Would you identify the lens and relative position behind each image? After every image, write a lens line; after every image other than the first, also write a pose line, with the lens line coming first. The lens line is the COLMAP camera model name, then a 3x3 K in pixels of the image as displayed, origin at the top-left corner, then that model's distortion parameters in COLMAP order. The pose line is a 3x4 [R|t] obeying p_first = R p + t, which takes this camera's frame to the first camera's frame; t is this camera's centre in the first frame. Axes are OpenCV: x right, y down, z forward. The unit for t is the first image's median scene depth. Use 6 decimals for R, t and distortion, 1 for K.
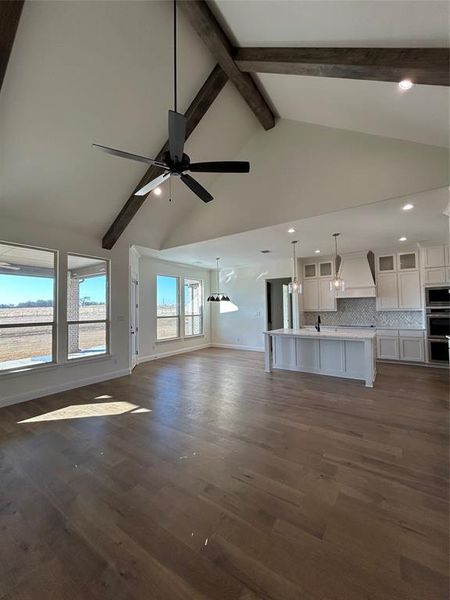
lens RADIAL K [[239.1, 0, 225.3], [0, 239.1, 303.0], [0, 0, 1]] dist [0.000485, -0.000081]
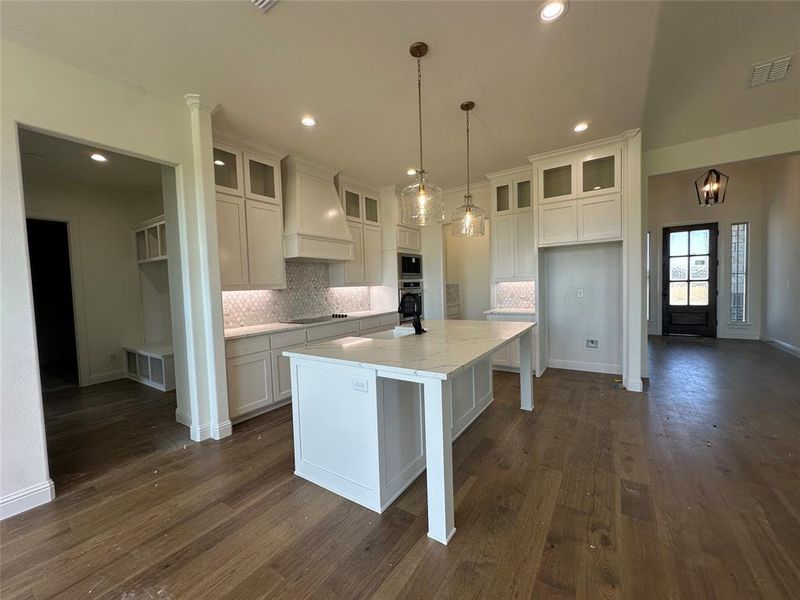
lens RADIAL K [[318.8, 0, 402.4], [0, 318.8, 299.1], [0, 0, 1]] dist [0.000485, -0.000081]
pose [[-0.004427, -0.029738, 0.999548, -0.097062], [0.004685, 0.999546, 0.029758, 0.037324], [-0.999979, 0.004814, -0.004285, 0.800005]]
